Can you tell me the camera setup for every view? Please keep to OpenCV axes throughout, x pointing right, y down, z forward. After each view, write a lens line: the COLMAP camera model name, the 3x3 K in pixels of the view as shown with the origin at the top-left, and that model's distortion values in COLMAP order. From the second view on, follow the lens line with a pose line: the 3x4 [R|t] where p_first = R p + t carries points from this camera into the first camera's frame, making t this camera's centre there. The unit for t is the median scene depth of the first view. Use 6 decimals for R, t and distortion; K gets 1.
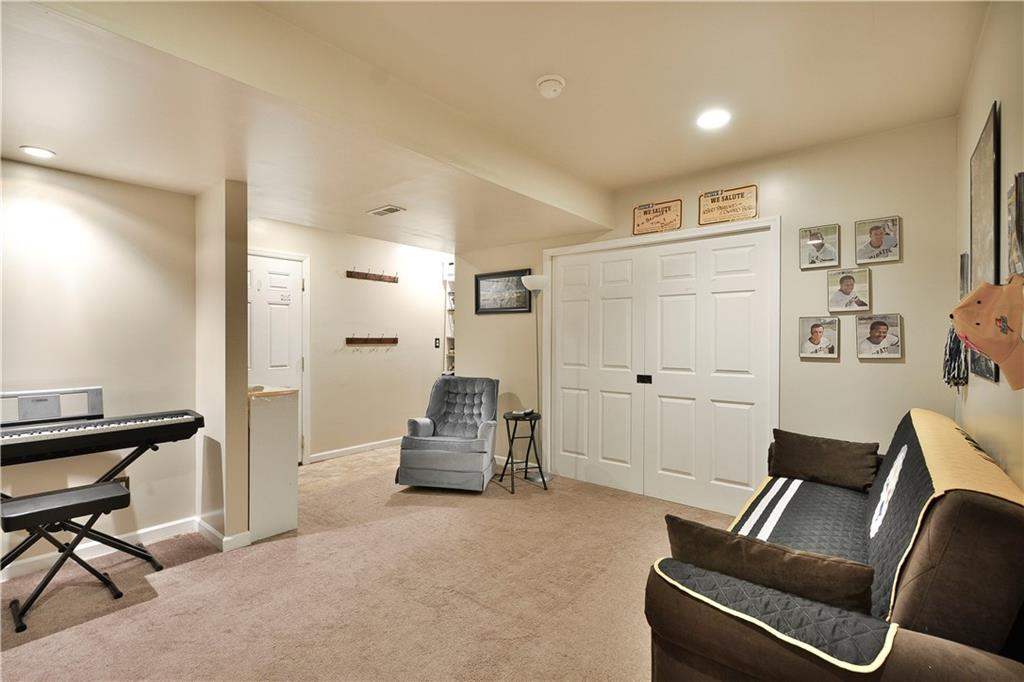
lens RADIAL K [[450.1, 0, 512.0], [0, 450.1, 341.0], [0, 0, 1]] dist [0.003712, -0.006104]
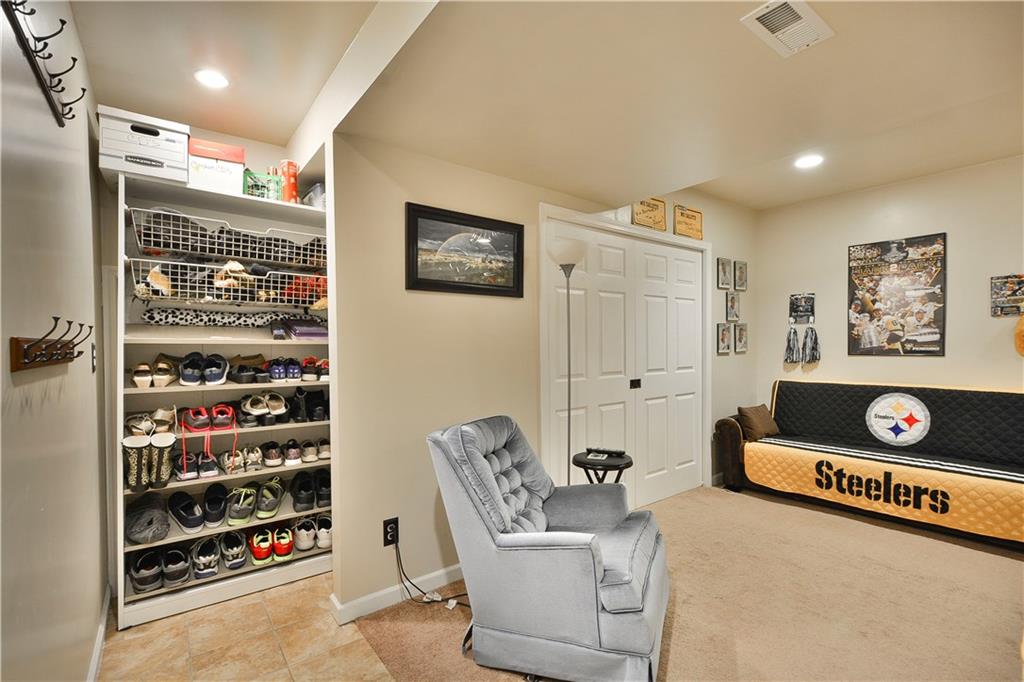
lens RADIAL K [[450.1, 0, 512.0], [0, 450.1, 341.0], [0, 0, 1]] dist [0.003712, -0.006104]
pose [[0.244203, -0.018471, 0.969548, -0.673144], [-0.000139, 0.999818, 0.019083, -0.020509], [-0.969724, -0.004795, 0.244156, 1.044180]]
